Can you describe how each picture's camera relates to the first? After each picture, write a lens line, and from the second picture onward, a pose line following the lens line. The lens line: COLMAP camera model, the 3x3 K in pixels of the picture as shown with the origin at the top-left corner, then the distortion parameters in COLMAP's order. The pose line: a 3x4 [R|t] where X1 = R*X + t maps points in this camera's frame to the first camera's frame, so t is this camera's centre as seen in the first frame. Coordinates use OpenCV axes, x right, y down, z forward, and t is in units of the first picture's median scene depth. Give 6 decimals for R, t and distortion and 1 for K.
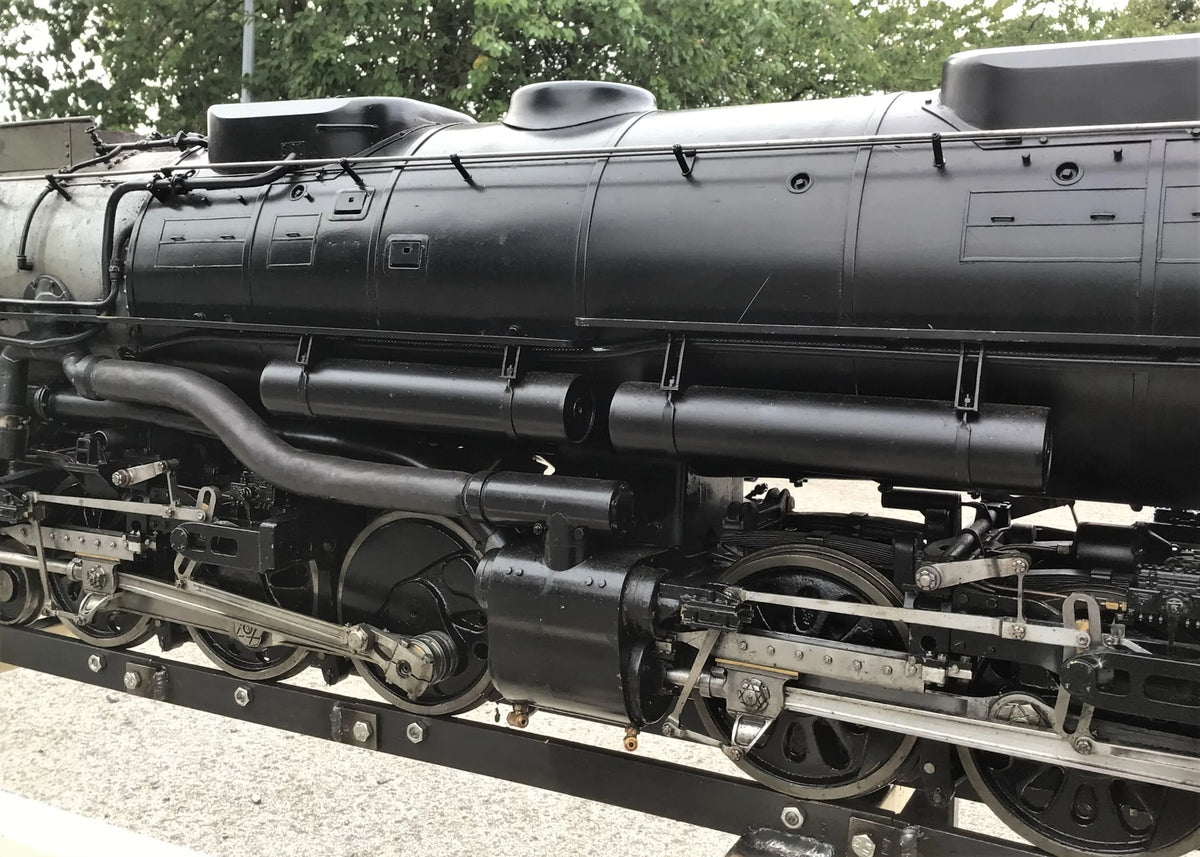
lens RADIAL K [[1027.6, 0, 597.6], [0, 1027.6, 399.4], [0, 0, 1]] dist [0.116498, -0.188542]
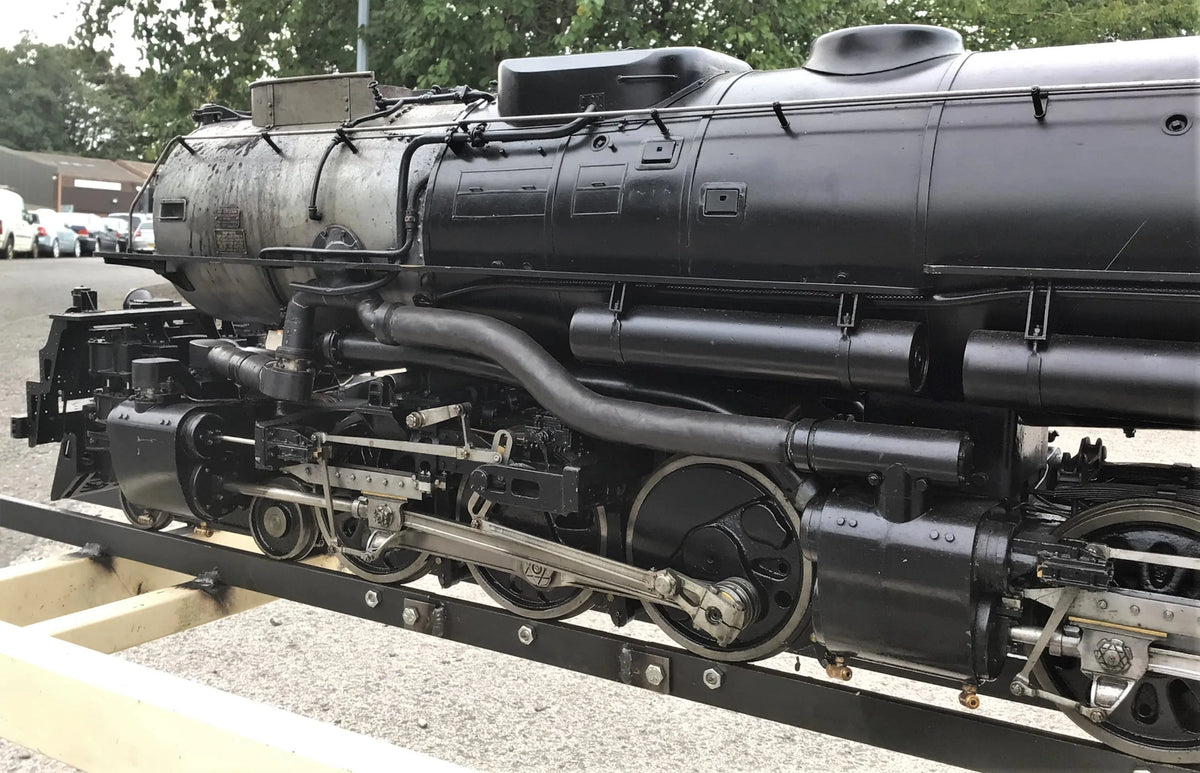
lens RADIAL K [[1000.7, 0, 618.6], [0, 1000.7, 319.5], [0, 0, 1]] dist [0.101534, -0.155627]
pose [[0.997544, -0.001783, -0.070015, -0.190130], [0.000838, 0.999908, -0.013528, -0.011481], [0.070032, 0.013436, 0.997454, 0.017501]]
